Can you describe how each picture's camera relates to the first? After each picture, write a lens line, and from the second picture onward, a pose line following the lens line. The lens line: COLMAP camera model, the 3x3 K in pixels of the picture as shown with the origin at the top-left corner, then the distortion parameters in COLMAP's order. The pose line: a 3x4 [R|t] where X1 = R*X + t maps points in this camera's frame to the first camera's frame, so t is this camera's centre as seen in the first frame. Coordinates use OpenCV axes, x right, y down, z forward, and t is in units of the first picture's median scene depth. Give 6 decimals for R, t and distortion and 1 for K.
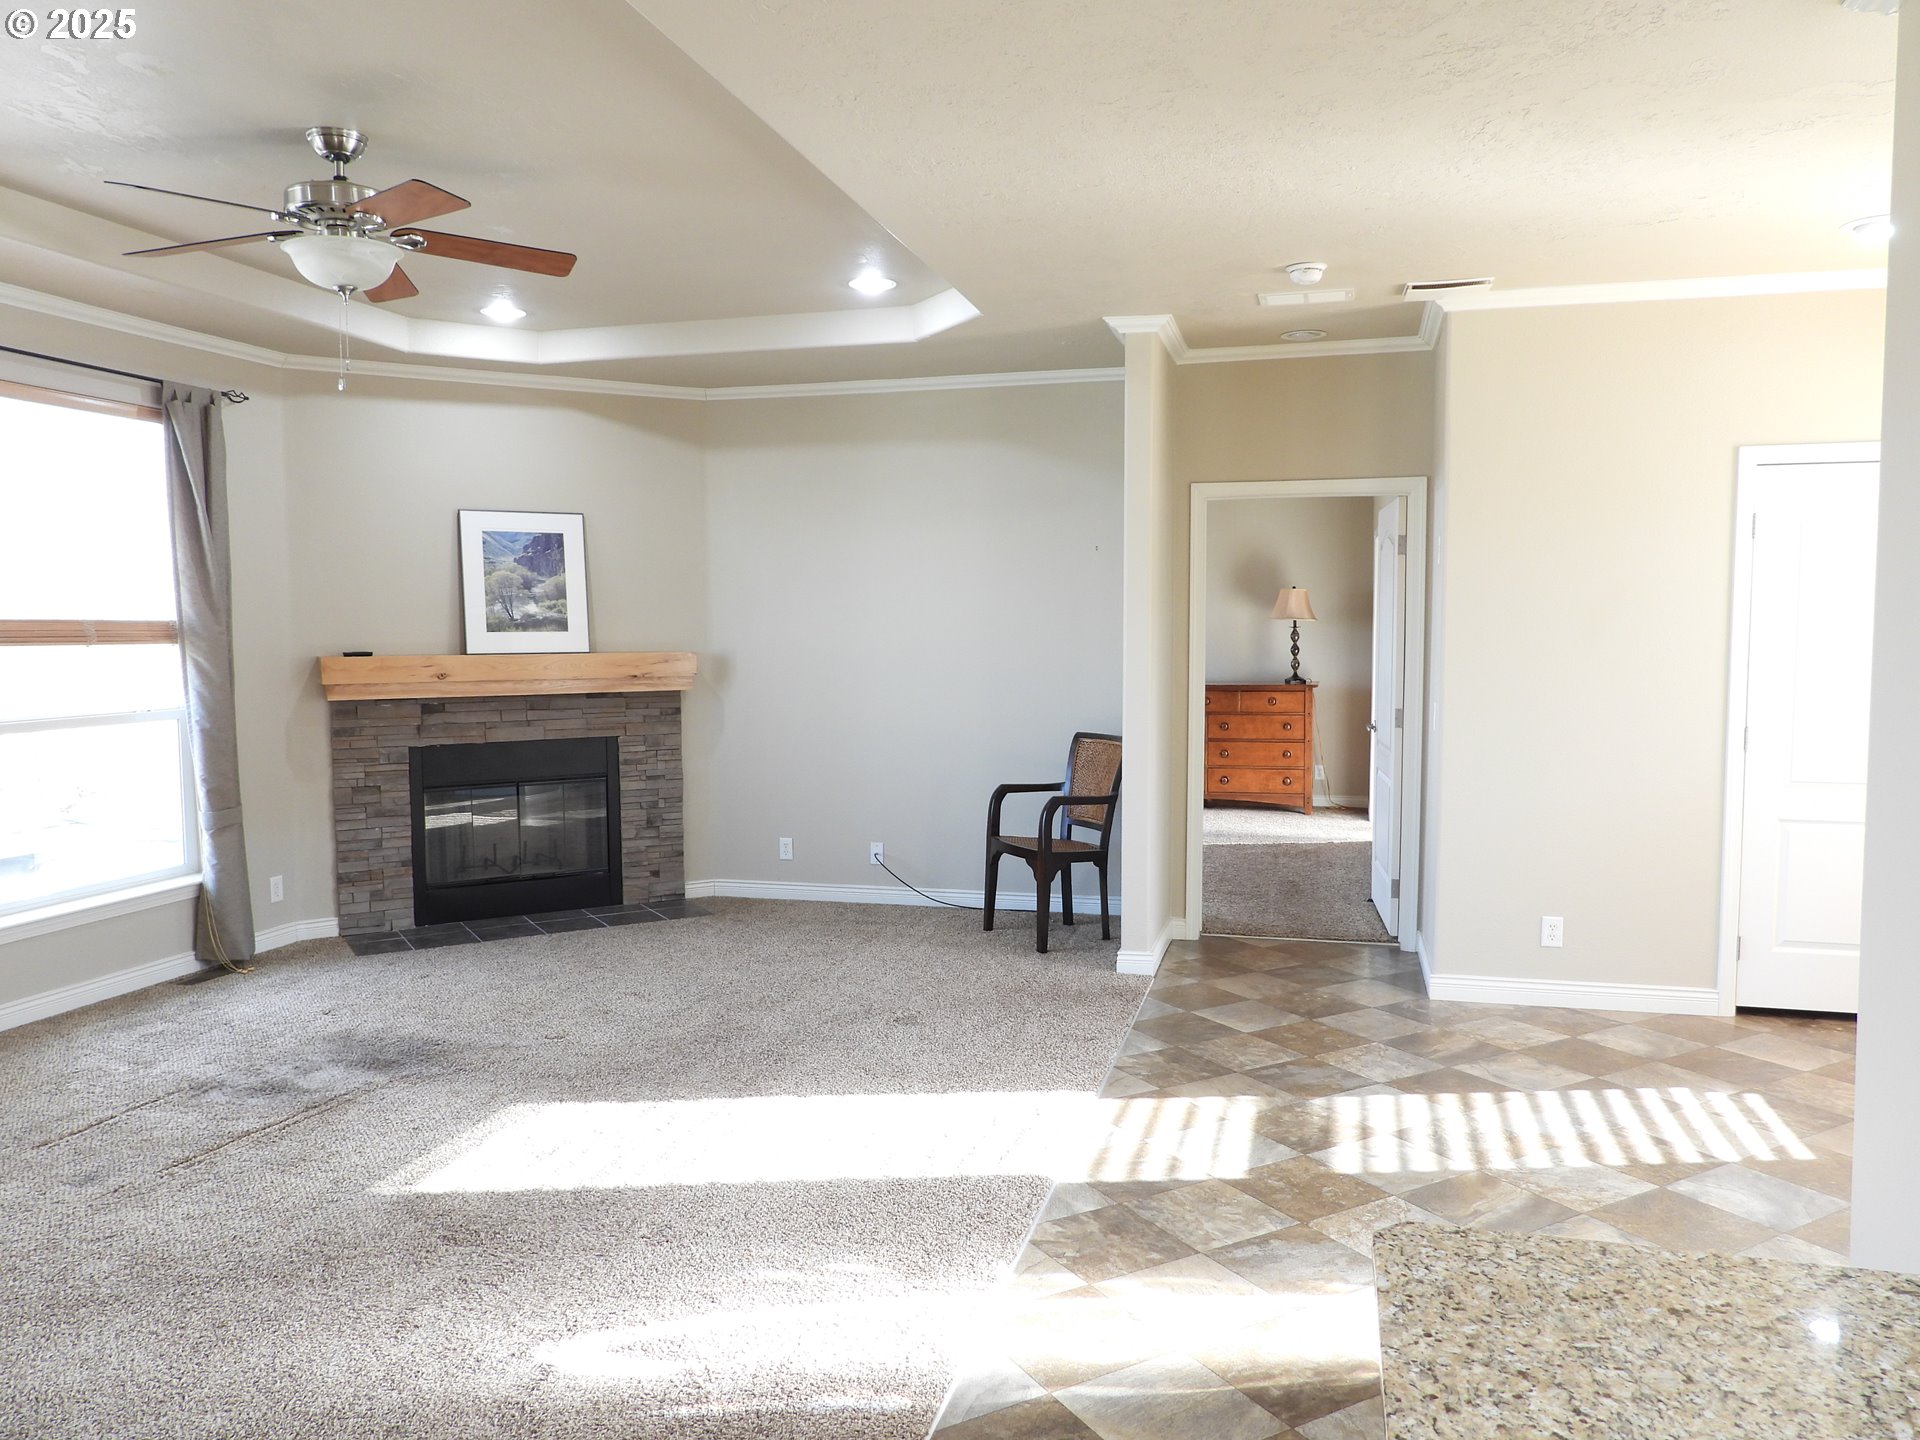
lens RADIAL K [[1378.2, 0, 960.0], [0, 1378.2, 720.0], [0, 0, 1]] dist [-0.009008, -0.001925]
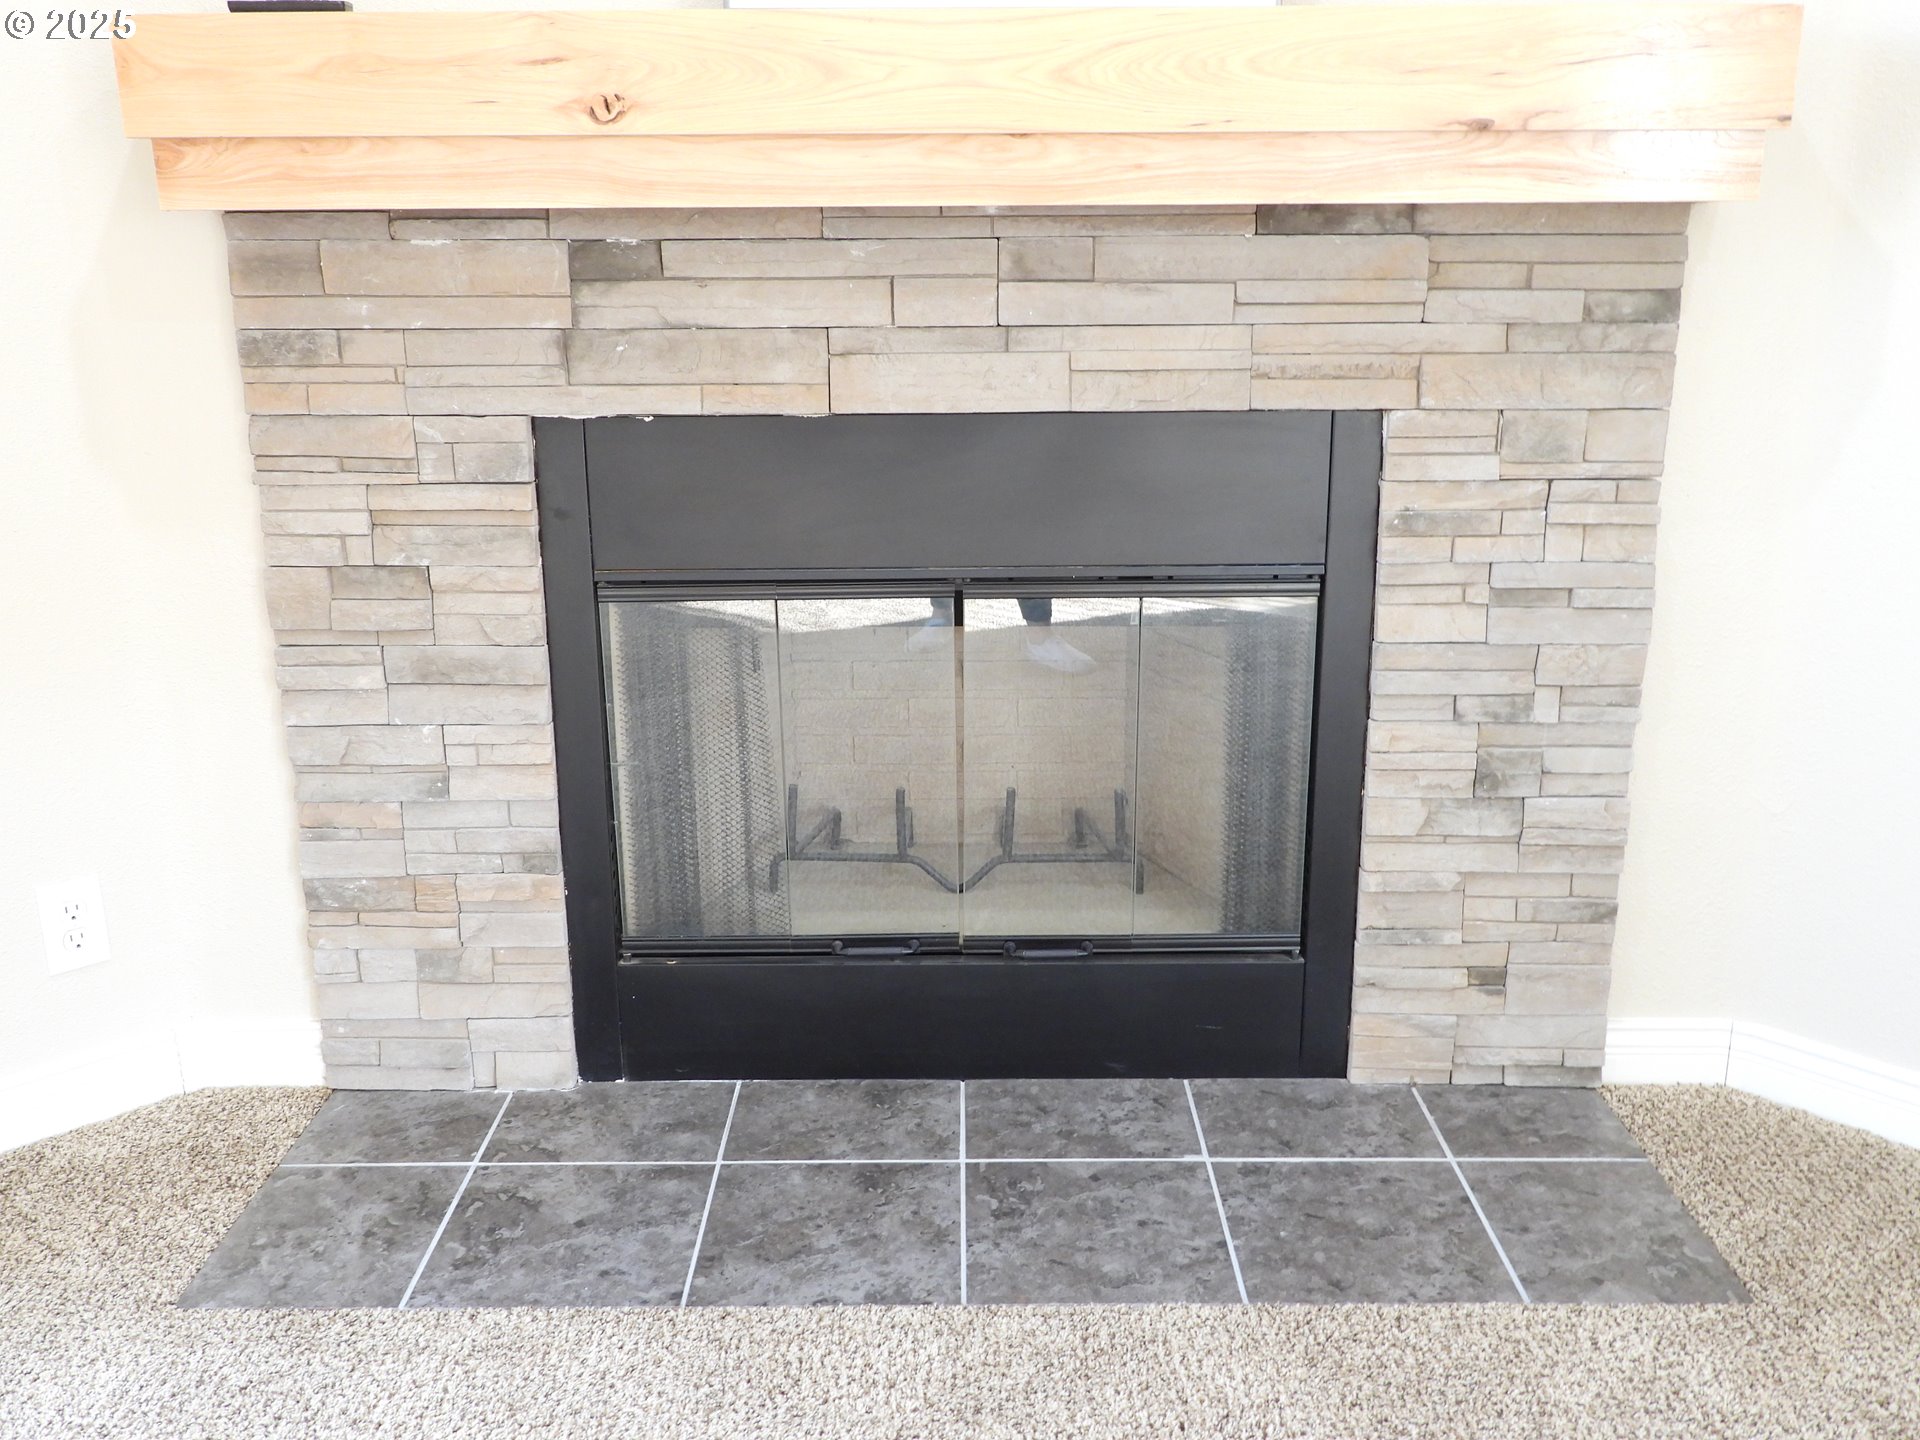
lens RADIAL K [[1729.4, 0, 960.0], [0, 1729.4, 720.0], [0, 0, 1]] dist [-0.004130, 0.004784]
pose [[0.862646, 0.138465, -0.486487, -0.176876], [-0.035054, 0.975855, 0.215590, 0.002791], [0.504592, -0.168925, 0.846671, 0.777603]]
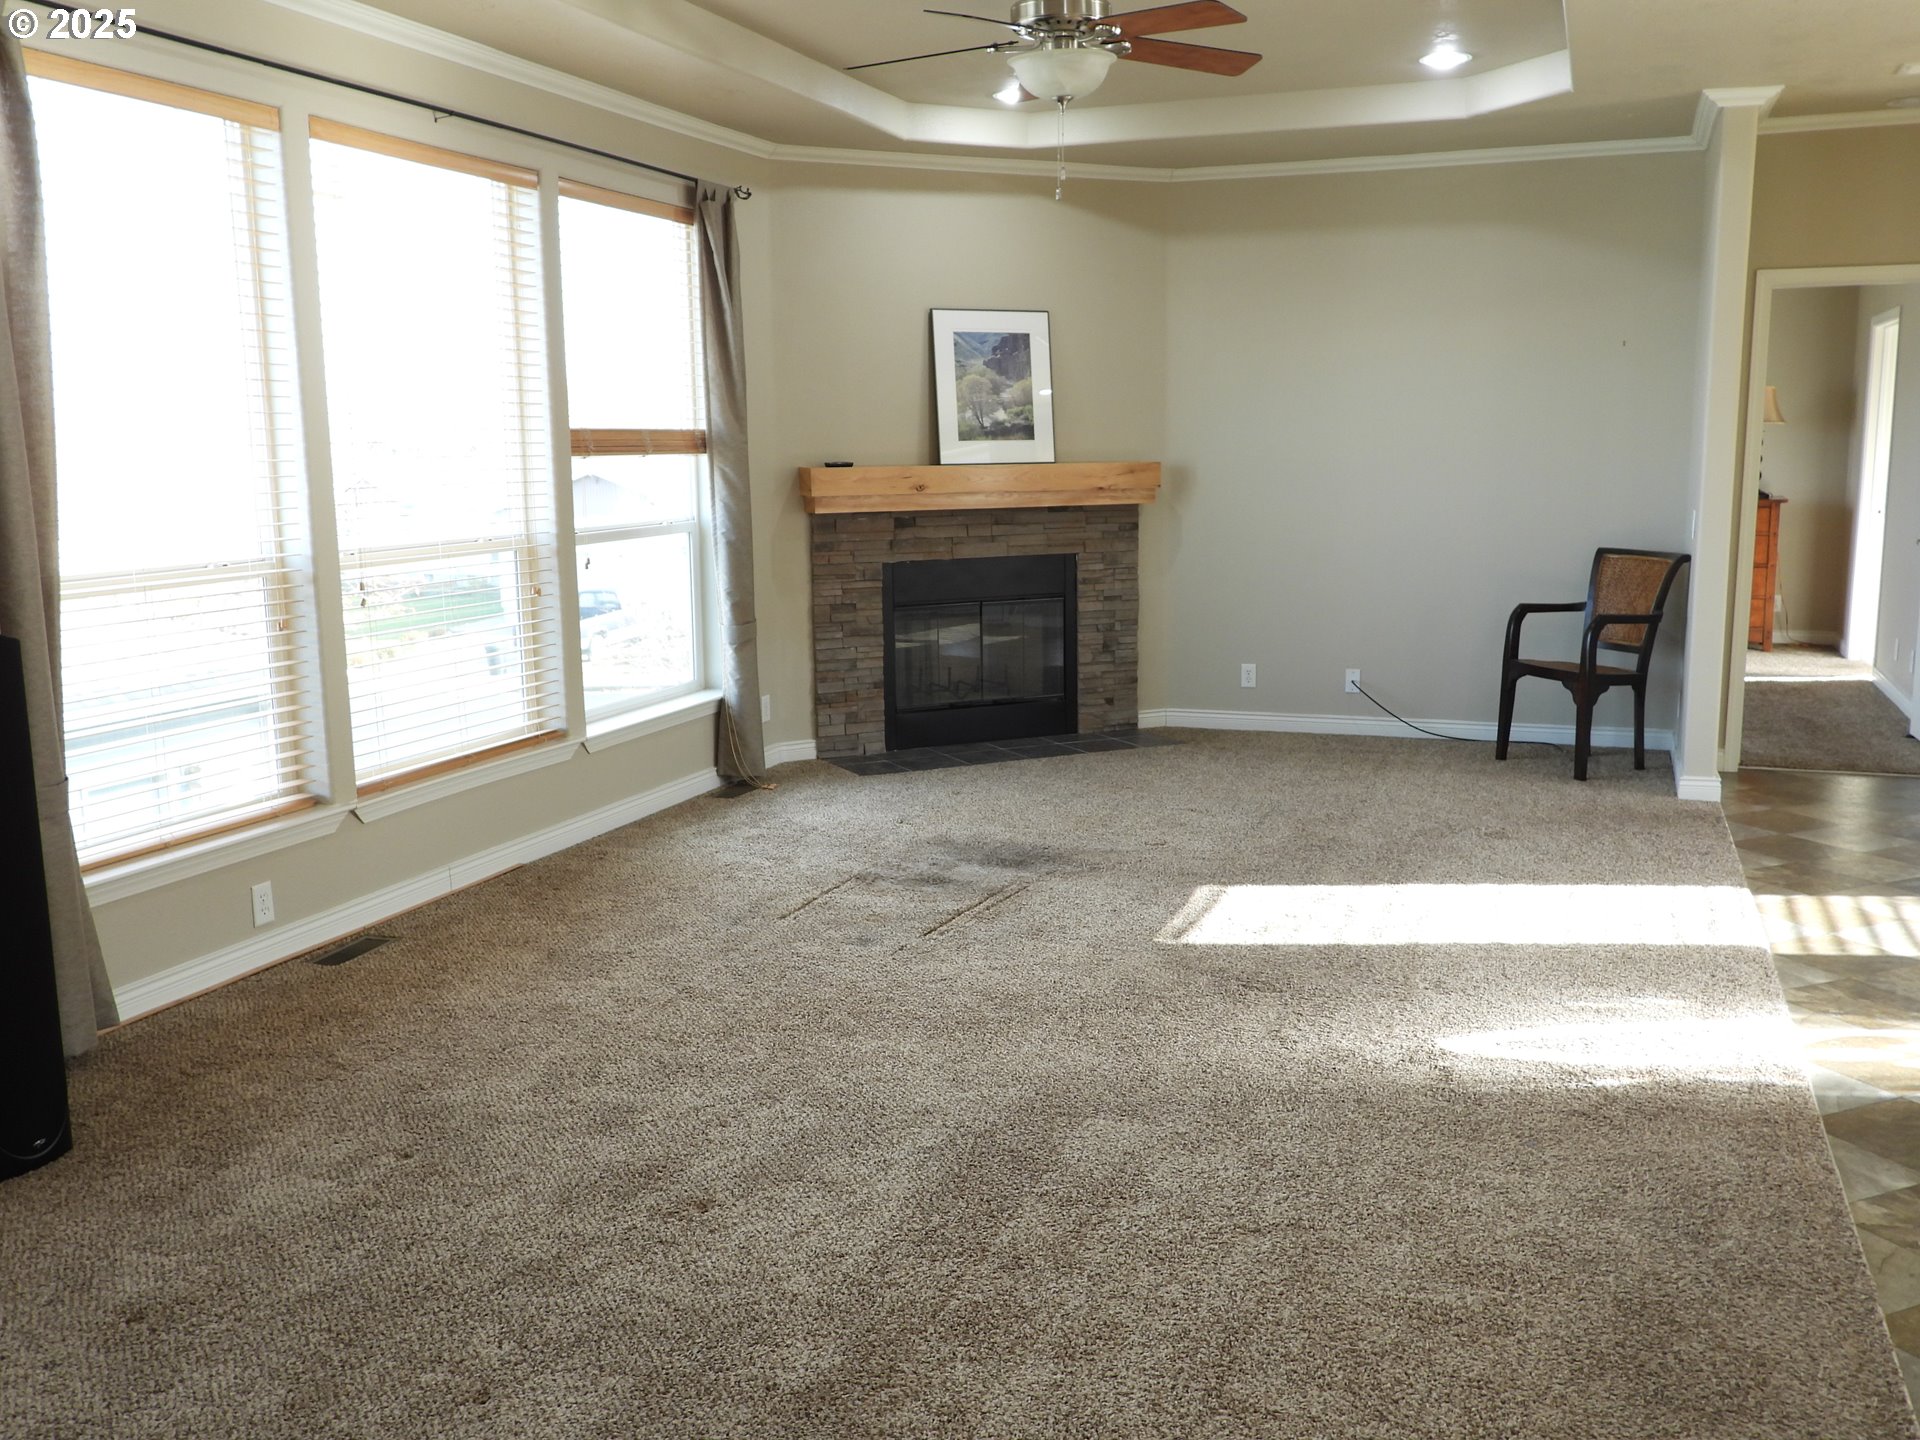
lens RADIAL K [[1729.4, 0, 960.0], [0, 1729.4, 720.0], [0, 0, 1]] dist [-0.004130, 0.004784]
pose [[0.995778, 0.008883, -0.091360, -0.239916], [-0.000256, 0.995571, 0.094010, 0.015378], [0.091791, -0.093590, 0.991370, -0.195473]]
